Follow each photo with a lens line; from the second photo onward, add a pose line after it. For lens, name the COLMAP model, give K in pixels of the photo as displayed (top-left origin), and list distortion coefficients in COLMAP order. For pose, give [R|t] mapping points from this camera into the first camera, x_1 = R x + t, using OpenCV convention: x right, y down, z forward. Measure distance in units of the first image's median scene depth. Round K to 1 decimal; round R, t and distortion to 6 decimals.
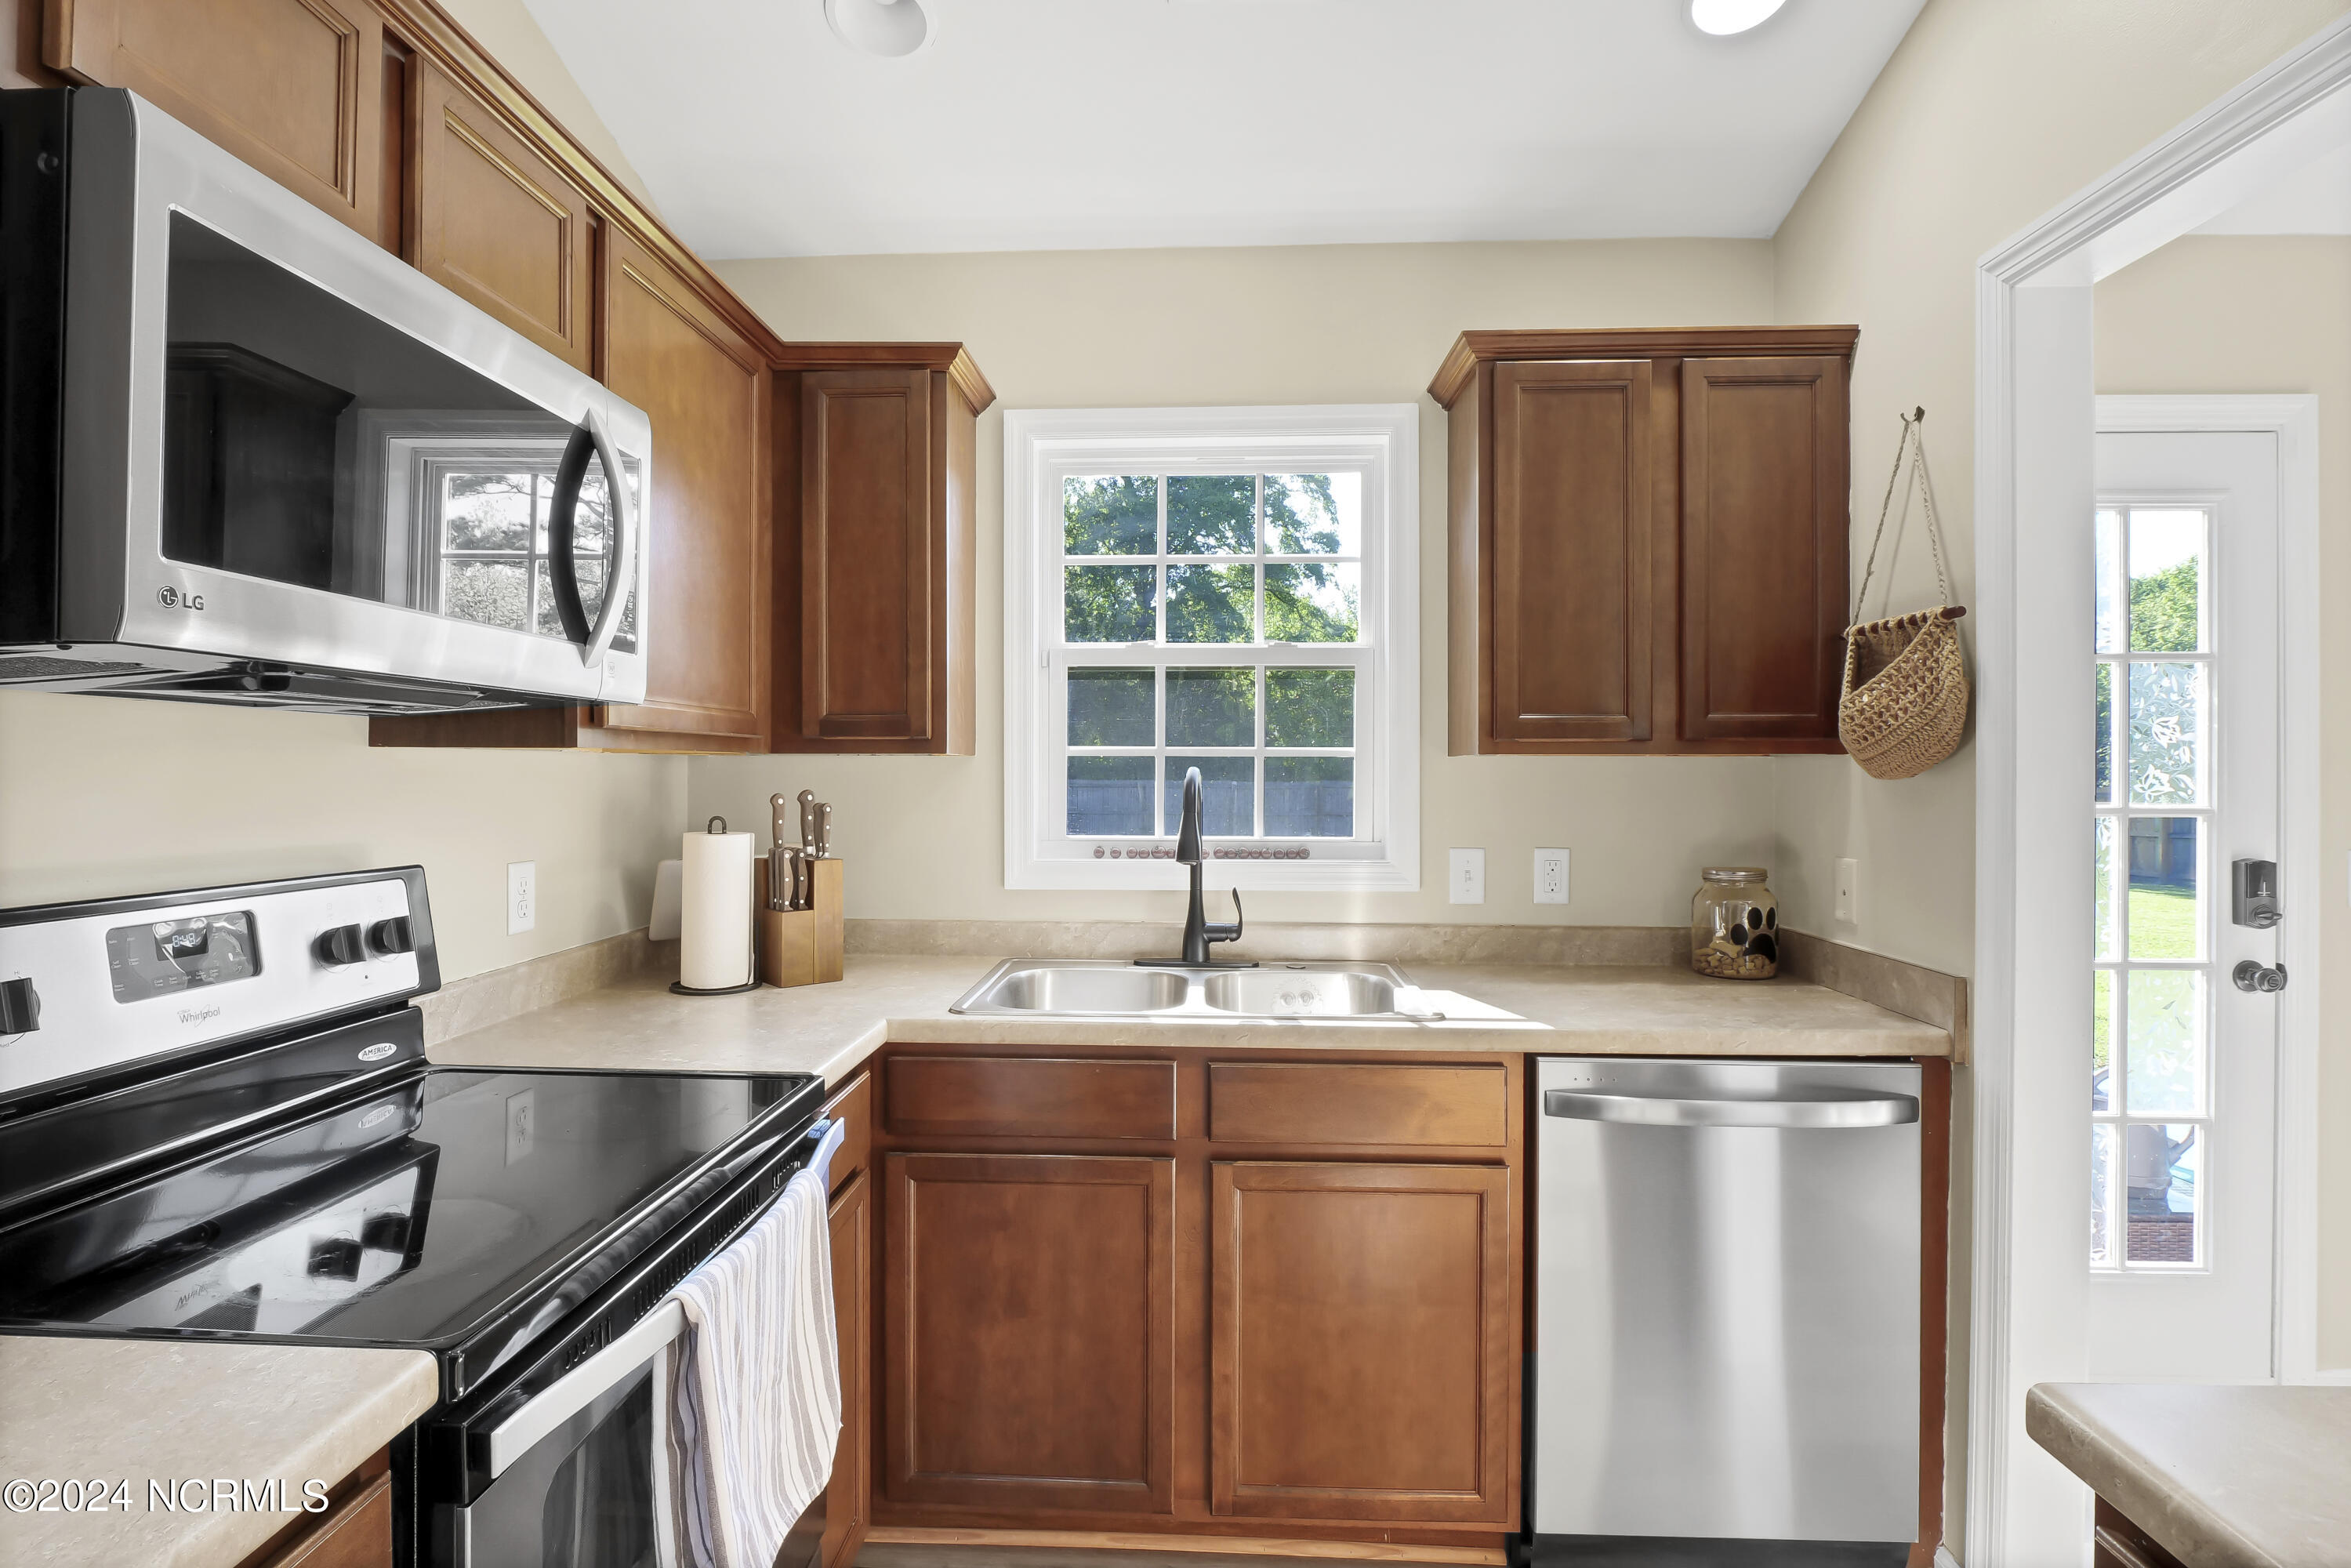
lens RADIAL K [[1157.4, 0, 1154.5], [0, 1157.4, 773.0], [0, 0, 1]] dist [-0.012171, -0.000723]
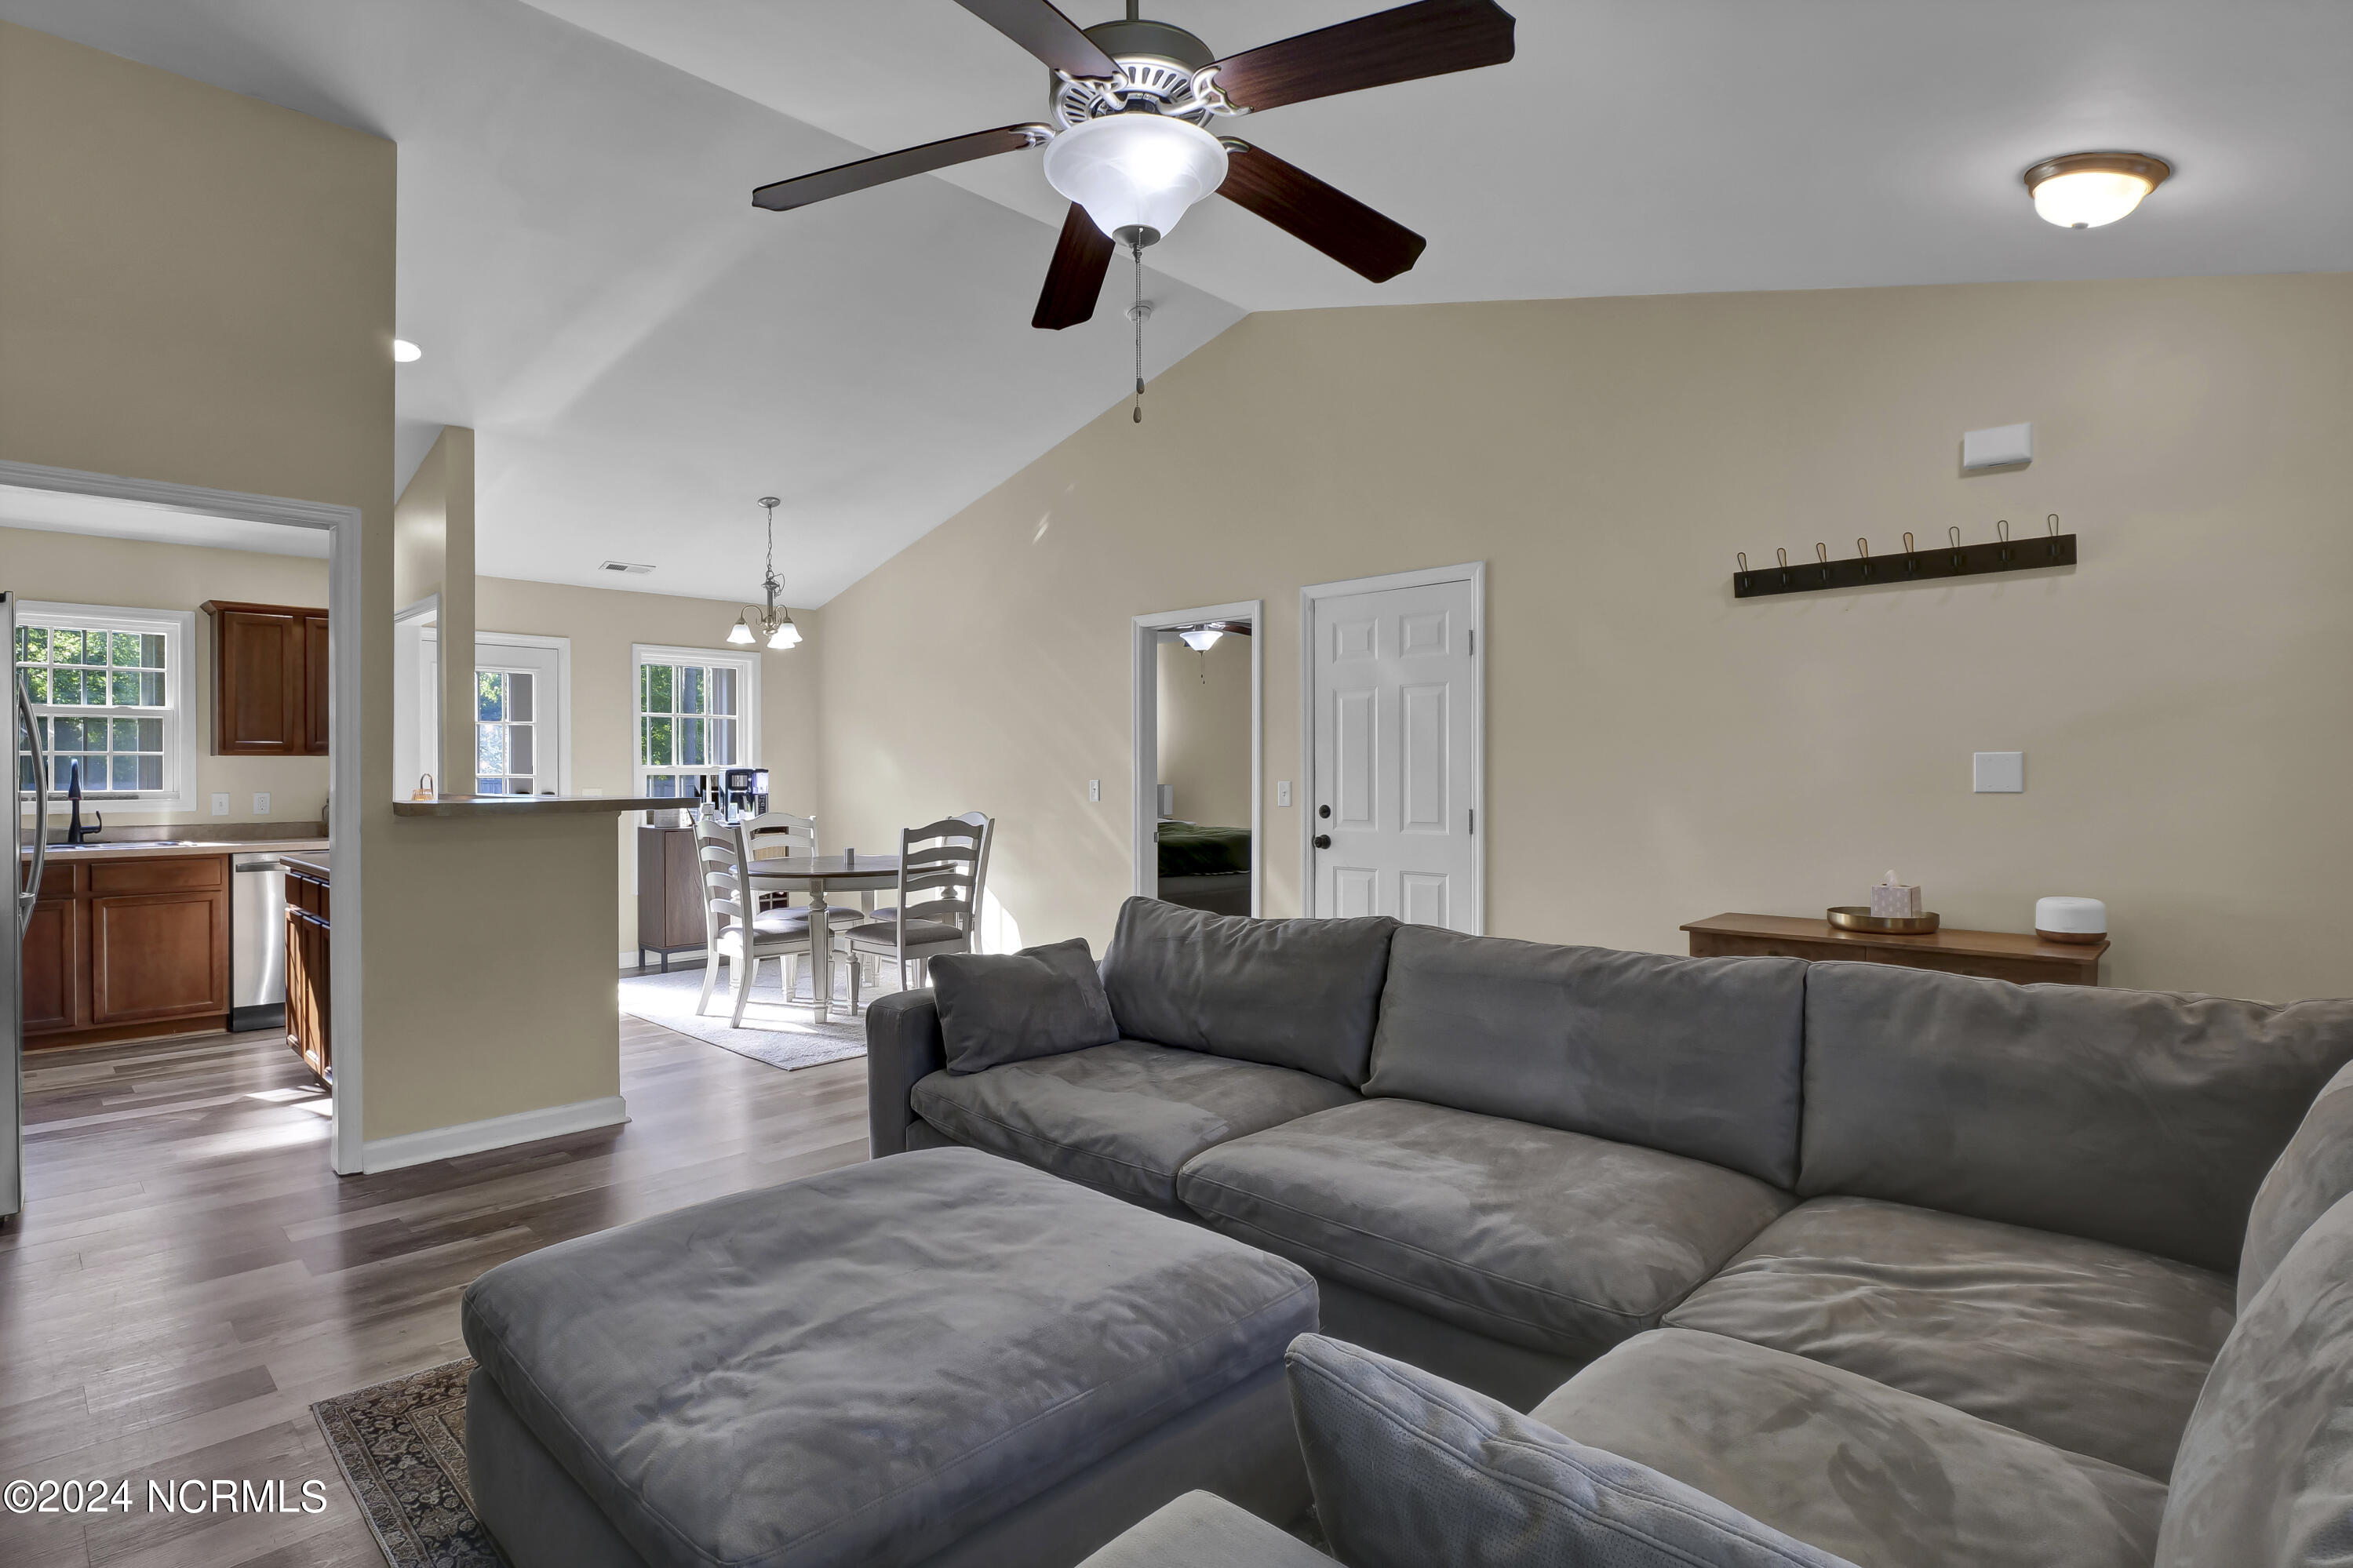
lens RADIAL K [[1158.2, 0, 1155.5], [0, 1158.2, 773.0], [0, 0, 1]] dist [-0.012171, -0.000723]
pose [[0.662893, -0.004900, 0.748698, -0.274515], [0.005262, 0.999984, 0.001886, 0.029964], [-0.748696, 0.002689, 0.662908, -2.389751]]
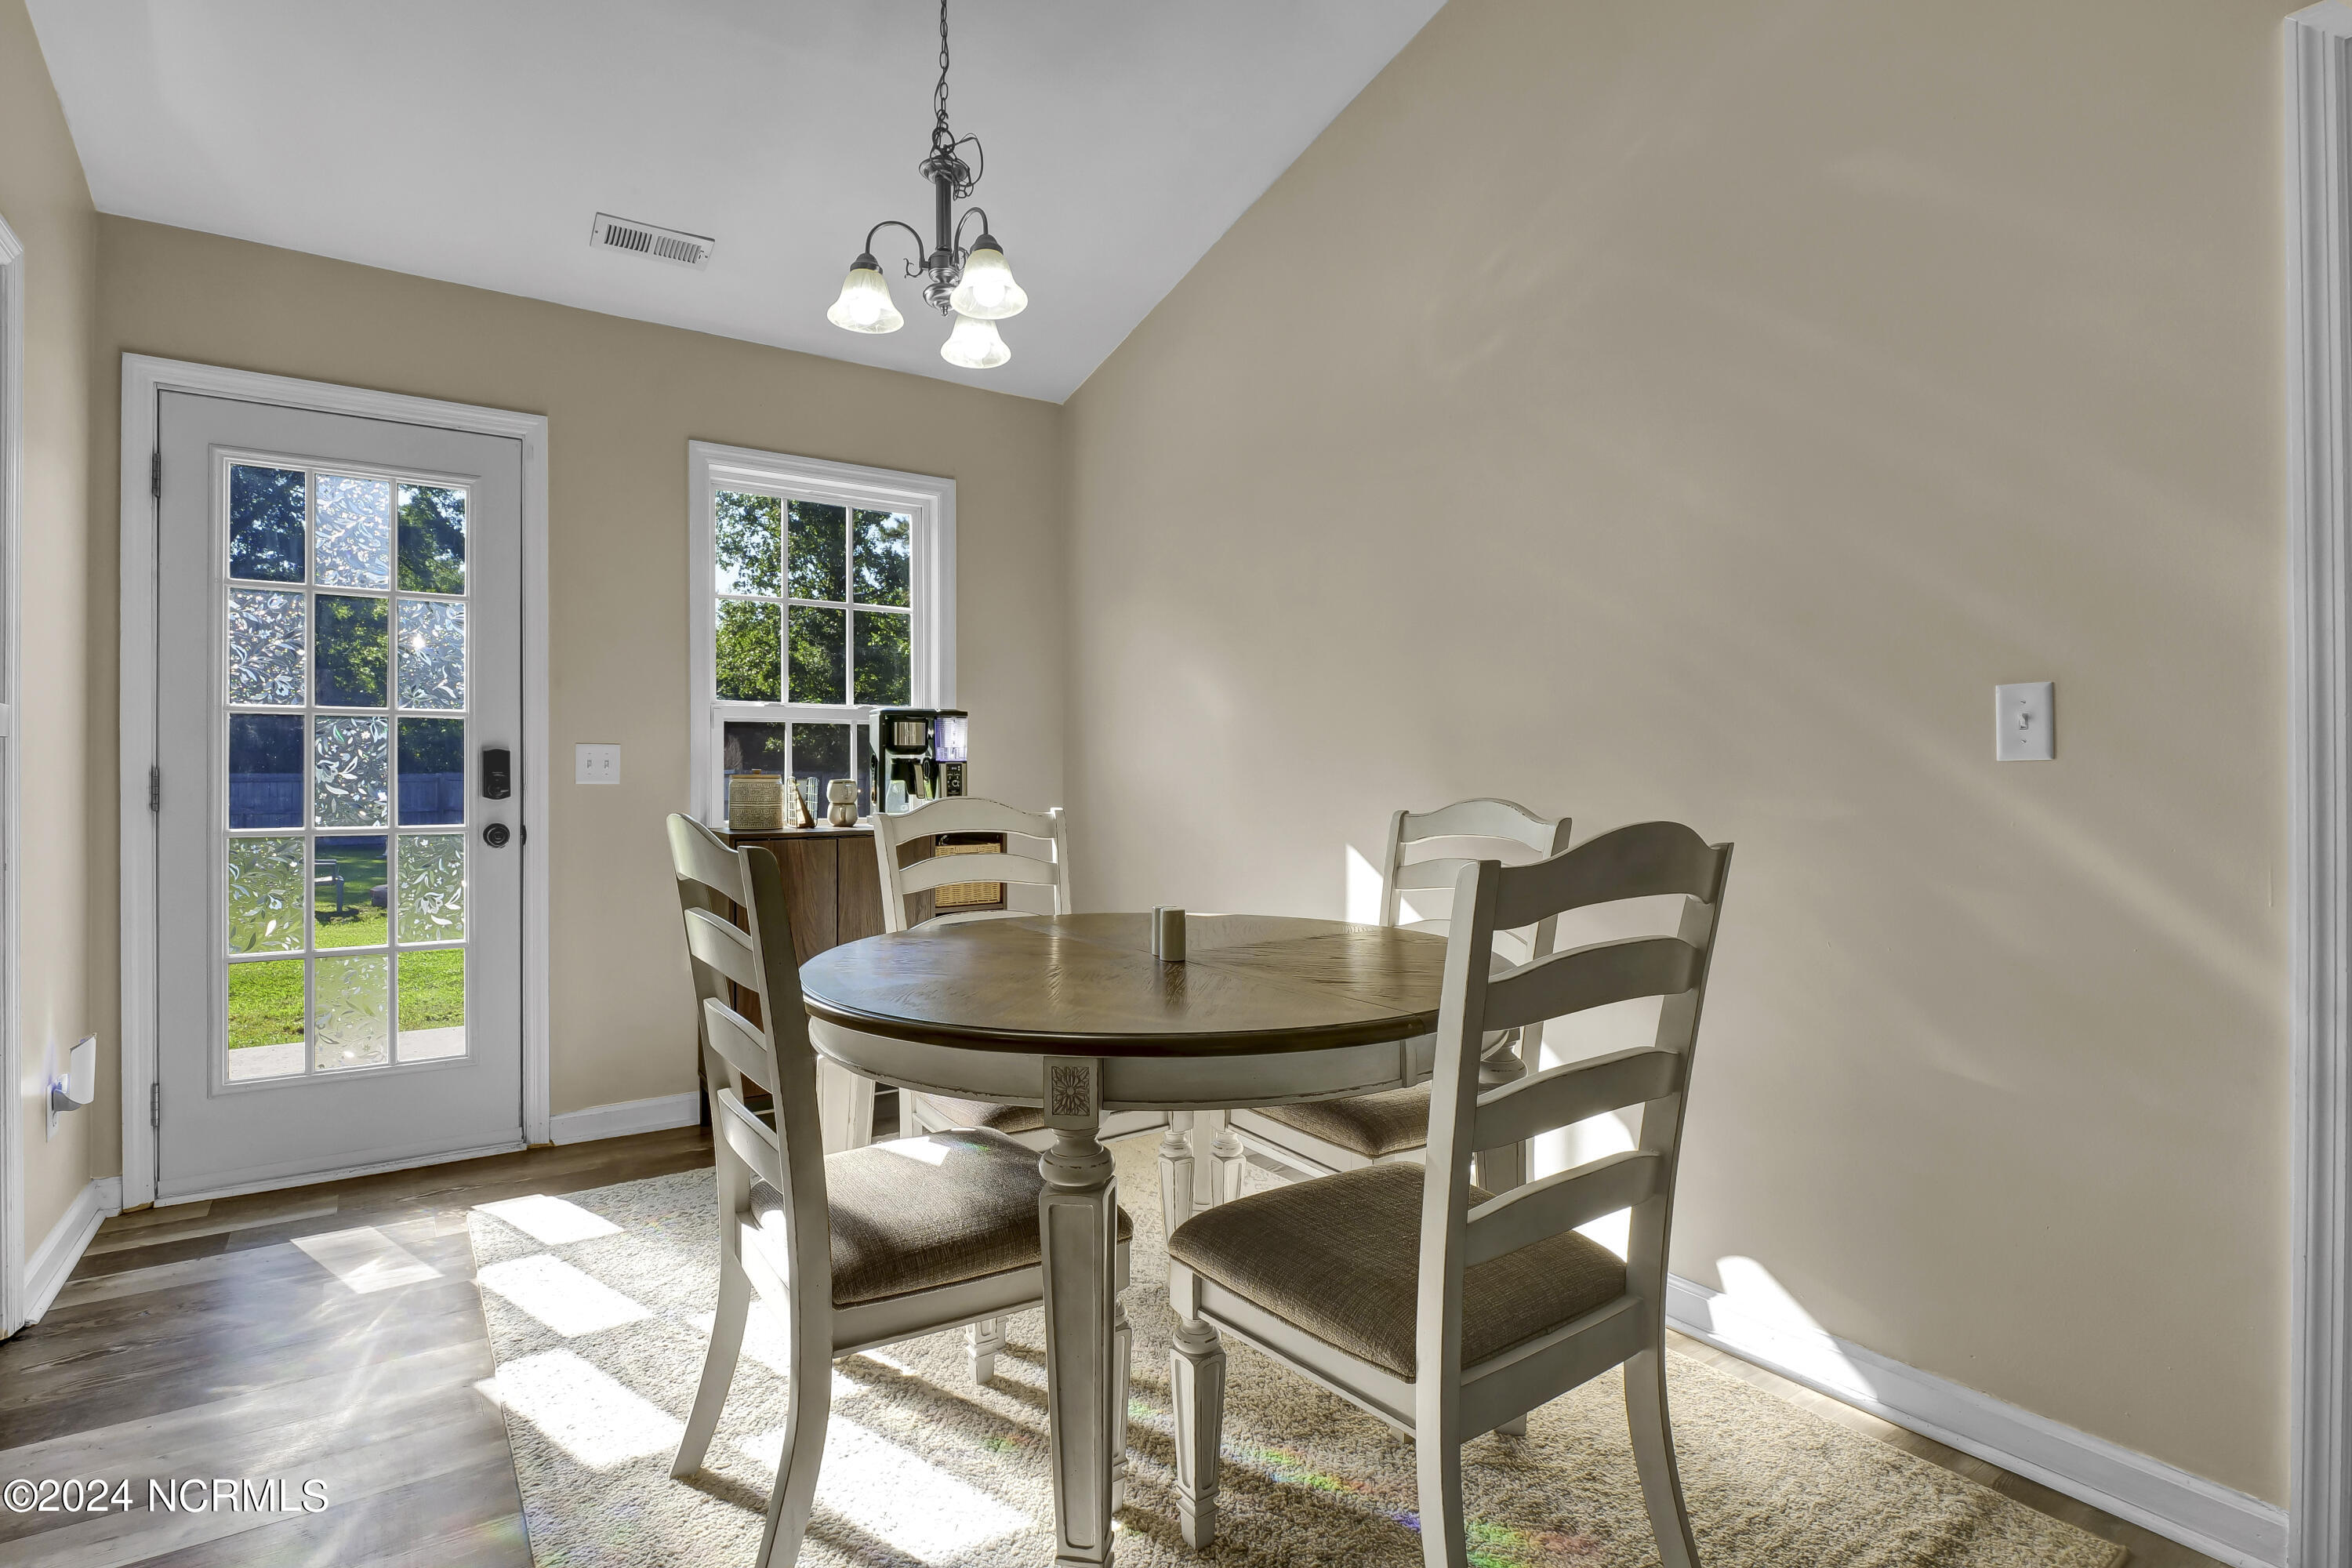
lens RADIAL K [[1138.7, 0, 1167.5], [0, 1138.7, 775.7], [0, 0, 1]] dist [-0.013941, -0.000070]
pose [[0.794210, -0.001824, 0.607640, 0.838278], [0.001194, 0.999998, 0.001442, 0.114363], [-0.607642, -0.000420, 0.794211, -0.613279]]
